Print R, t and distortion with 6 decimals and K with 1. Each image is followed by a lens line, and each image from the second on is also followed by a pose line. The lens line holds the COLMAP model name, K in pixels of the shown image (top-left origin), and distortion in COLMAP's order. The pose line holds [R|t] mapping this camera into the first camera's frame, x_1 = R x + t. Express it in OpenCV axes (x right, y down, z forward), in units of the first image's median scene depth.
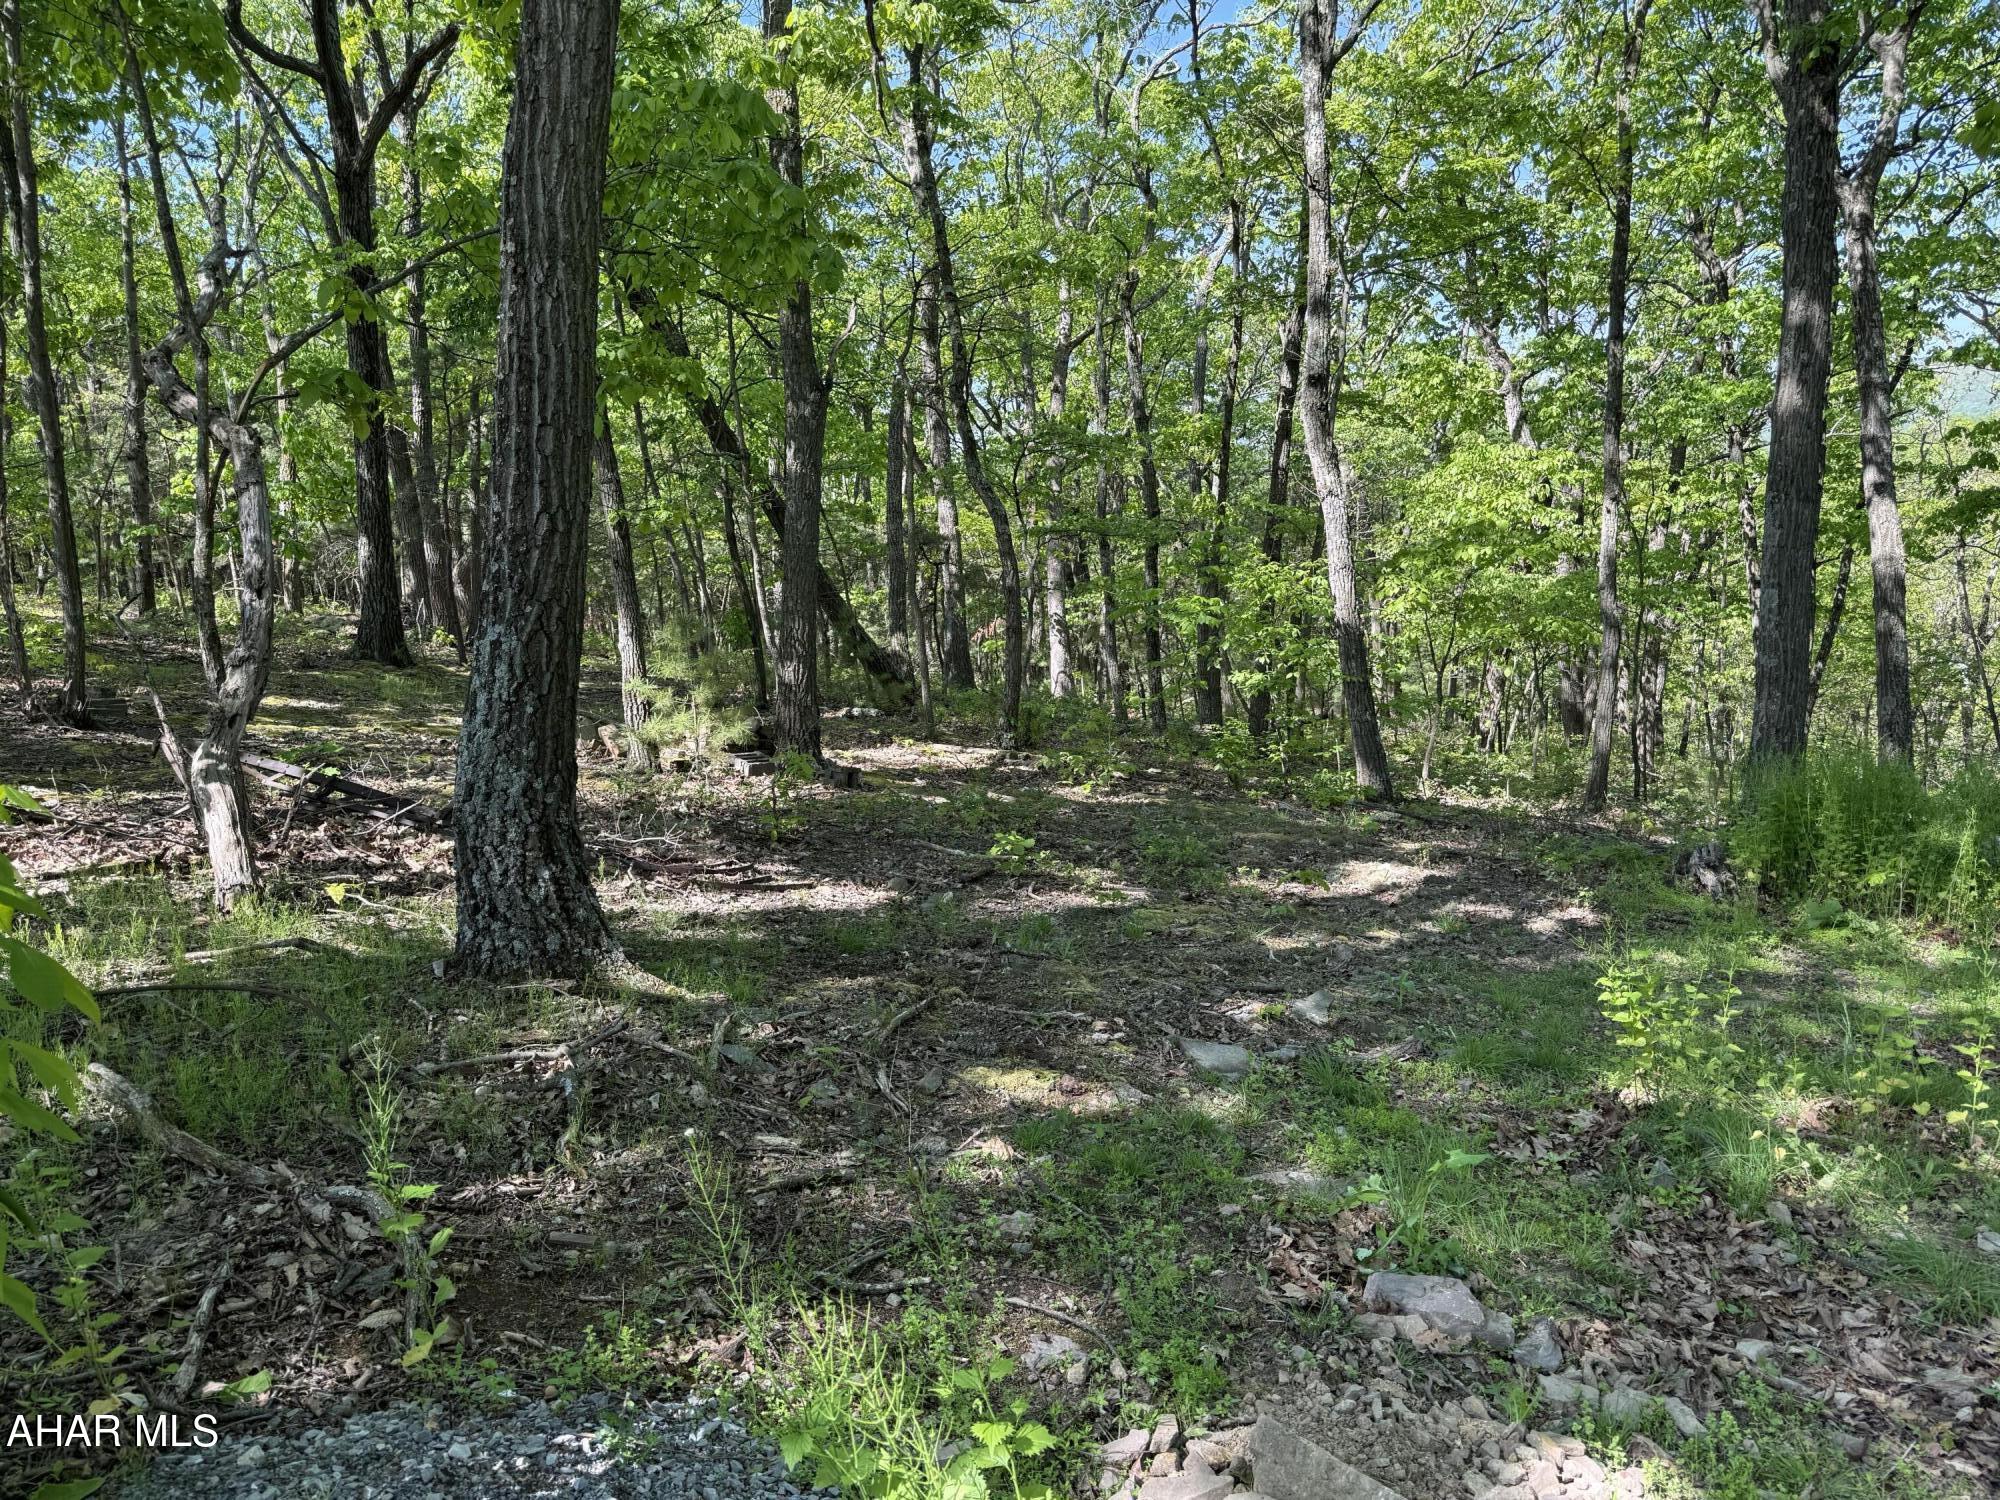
lens RADIAL K [[1406.7, 0, 975.7], [0, 1406.7, 773.4], [0, 0, 1]] dist [0.016237, -0.036182]
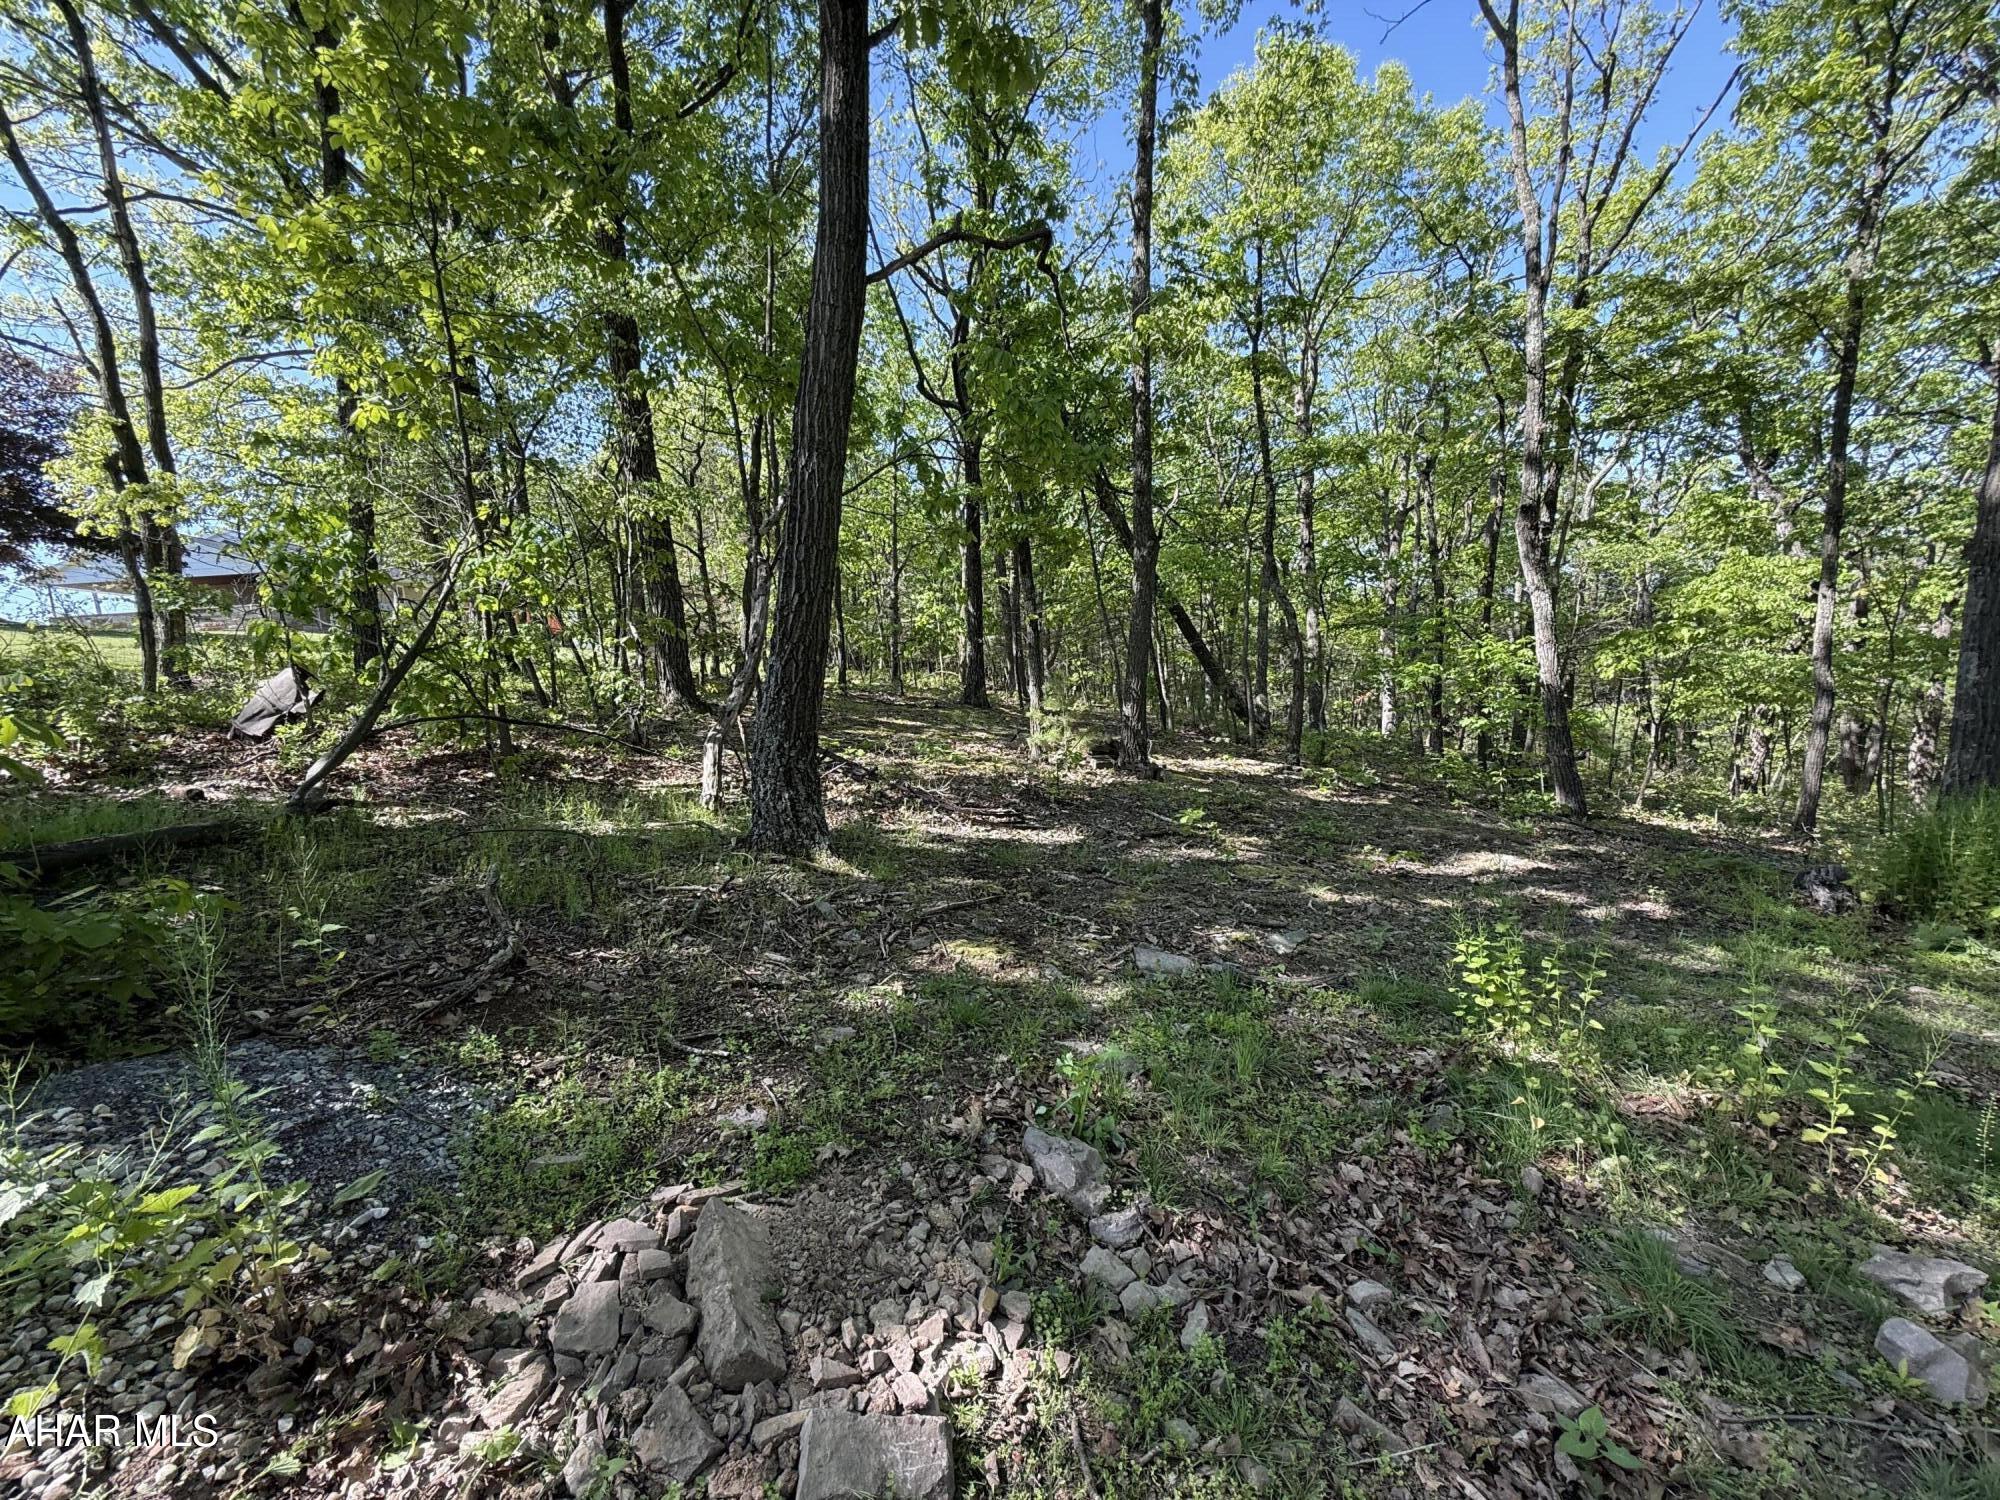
lens RADIAL K [[793.3, 0, 1002.6], [0, 793.3, 757.9], [0, 0, 1]] dist [-0.001849, 0.000002]
pose [[0.896504, 0.045927, -0.440650, 0.176487], [-0.058243, 0.998198, -0.014459, 0.009846], [0.439191, 0.038627, 0.897563, 0.103754]]
